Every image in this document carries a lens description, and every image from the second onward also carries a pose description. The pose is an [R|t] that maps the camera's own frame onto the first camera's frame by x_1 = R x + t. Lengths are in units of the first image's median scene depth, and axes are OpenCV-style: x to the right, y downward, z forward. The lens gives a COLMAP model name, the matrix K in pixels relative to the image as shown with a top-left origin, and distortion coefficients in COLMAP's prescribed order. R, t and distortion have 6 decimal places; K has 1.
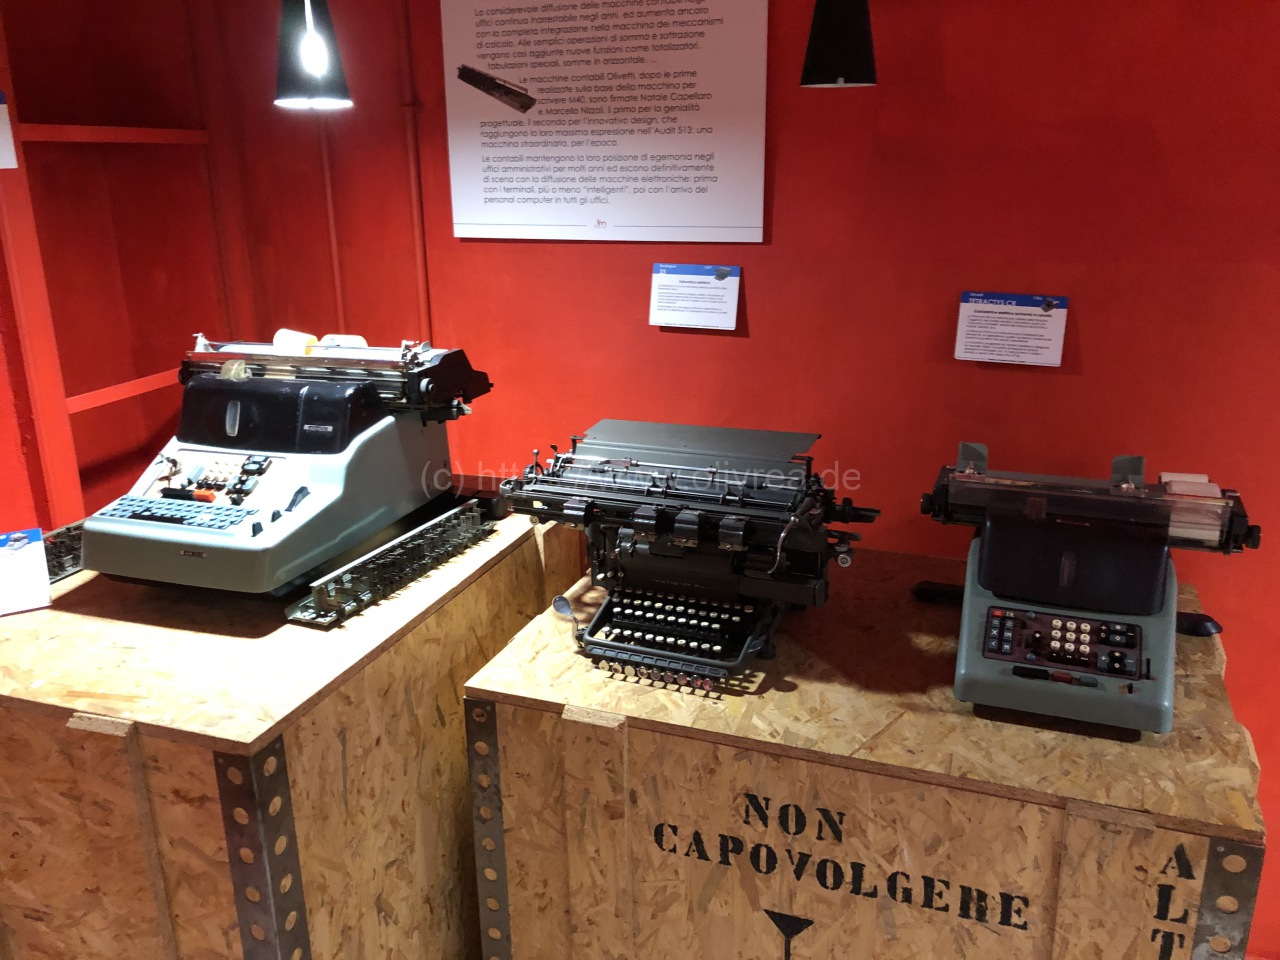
lens RADIAL K [[1031.6, 0, 630.3], [0, 1031.6, 469.3], [0, 0, 1]] dist [0.030628, -0.032643]
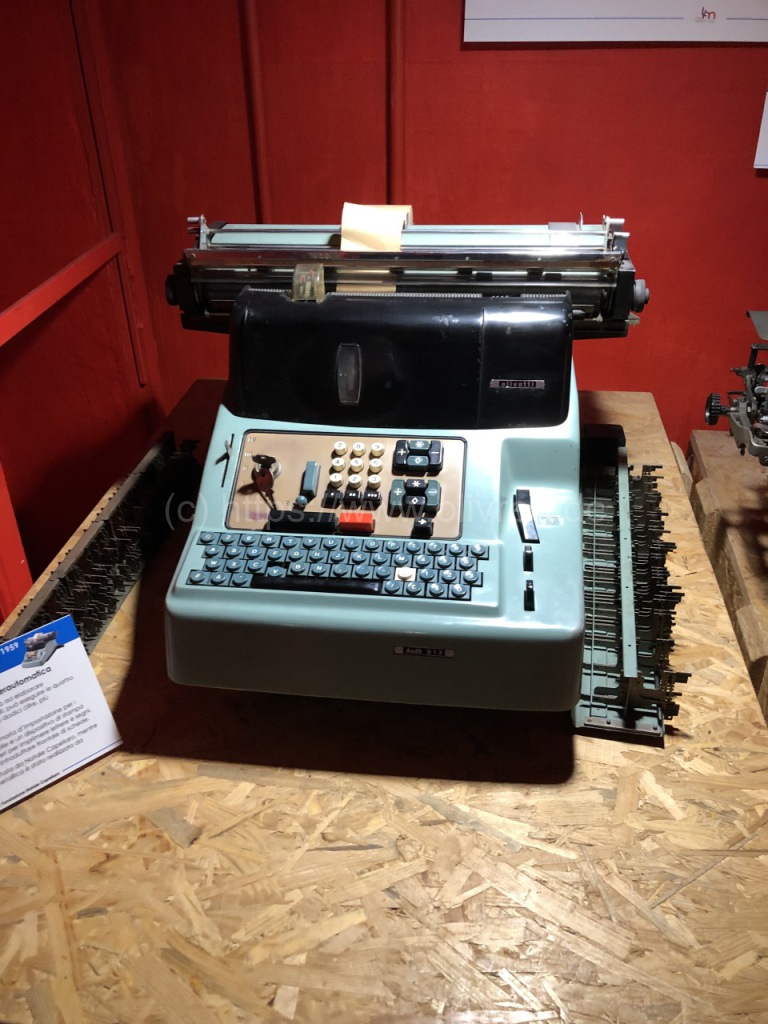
lens RADIAL K [[825.3, 0, 383.1], [0, 825.3, 513.5], [0, 0, 1]] dist [0.030628, -0.032643]
pose [[0.975944, -0.112396, 0.186817, -0.511414], [0.060420, 0.962742, 0.263584, -0.105328], [-0.209483, -0.245956, 0.946374, 0.599318]]
